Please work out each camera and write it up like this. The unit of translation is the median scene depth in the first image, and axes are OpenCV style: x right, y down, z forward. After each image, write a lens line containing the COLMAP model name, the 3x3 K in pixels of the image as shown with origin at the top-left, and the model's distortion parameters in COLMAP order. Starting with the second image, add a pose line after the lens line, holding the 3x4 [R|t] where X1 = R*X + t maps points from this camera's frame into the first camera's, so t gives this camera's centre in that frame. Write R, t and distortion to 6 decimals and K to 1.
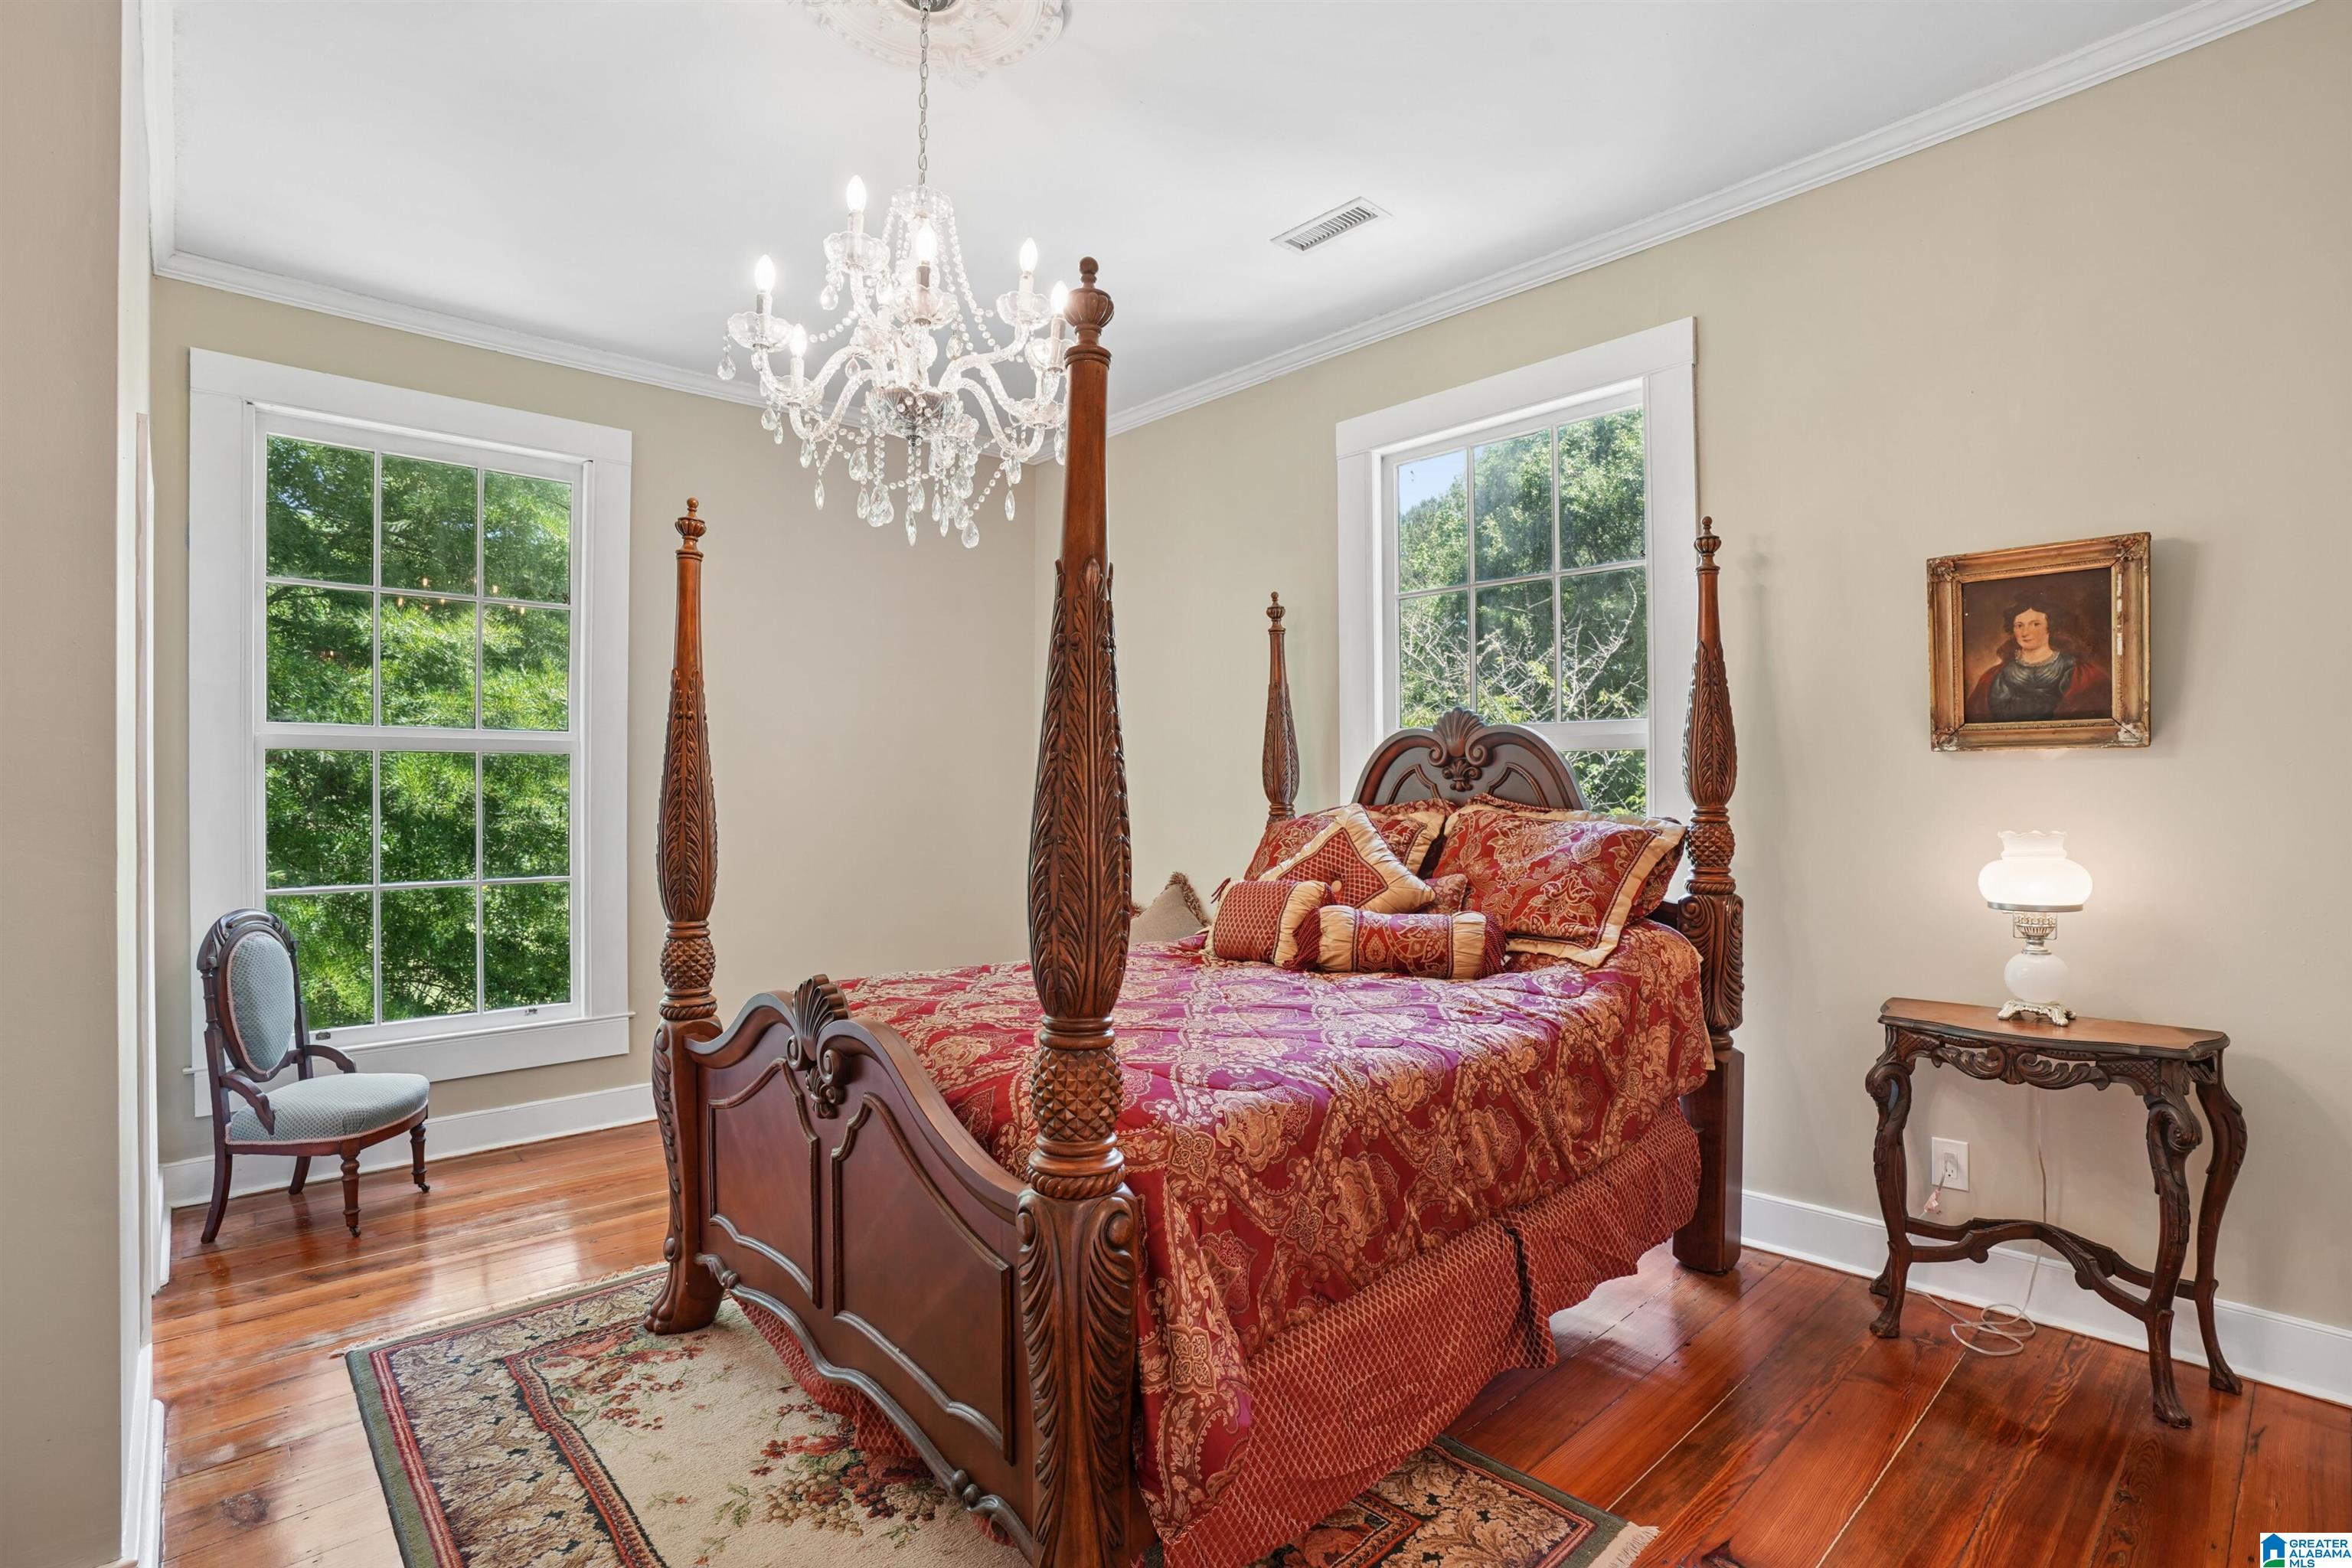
lens RADIAL K [[1100.3, 0, 1176.0], [0, 1100.3, 784.0], [0, 0, 1]] dist [-0.001187, -0.000080]
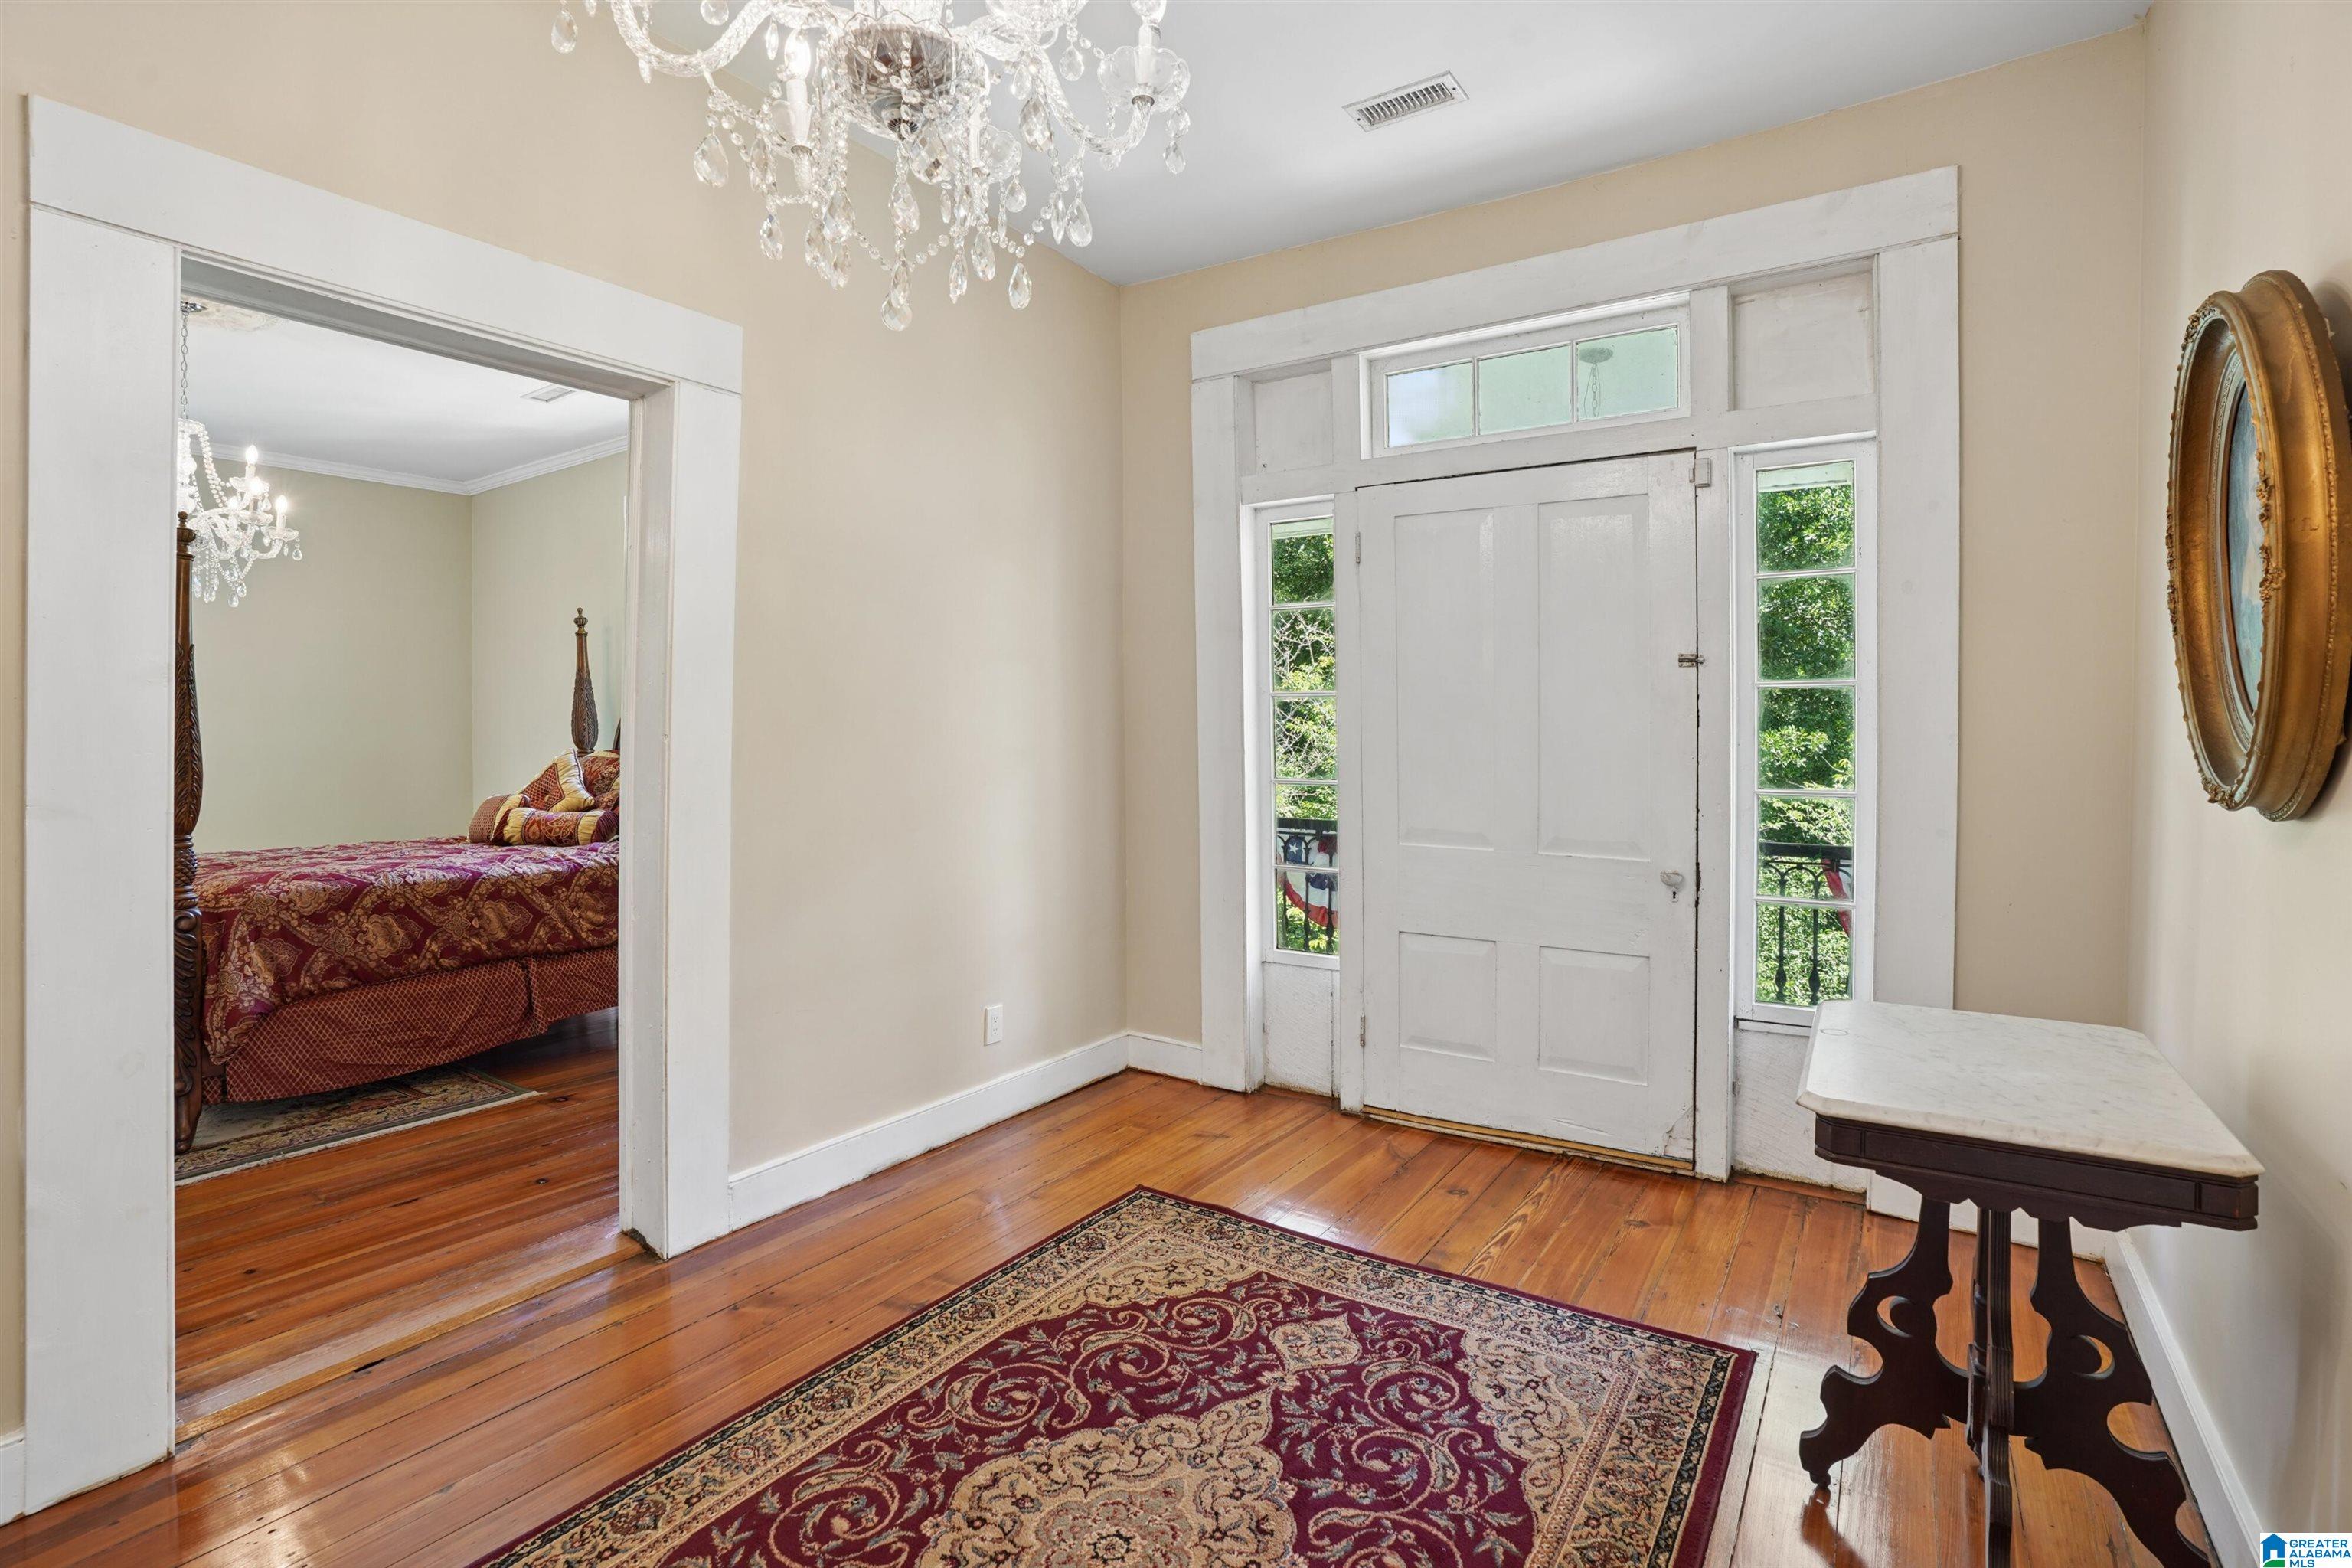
lens RADIAL K [[1157.0, 0, 1166.3], [0, 1157.0, 733.0], [0, 0, 1]] dist [-0.001596, -0.000006]
pose [[0.986927, 0.006227, 0.161048, 1.150413], [-0.005567, 0.999974, -0.004547, -0.001911], [-0.161072, 0.003591, 0.986936, -1.260959]]
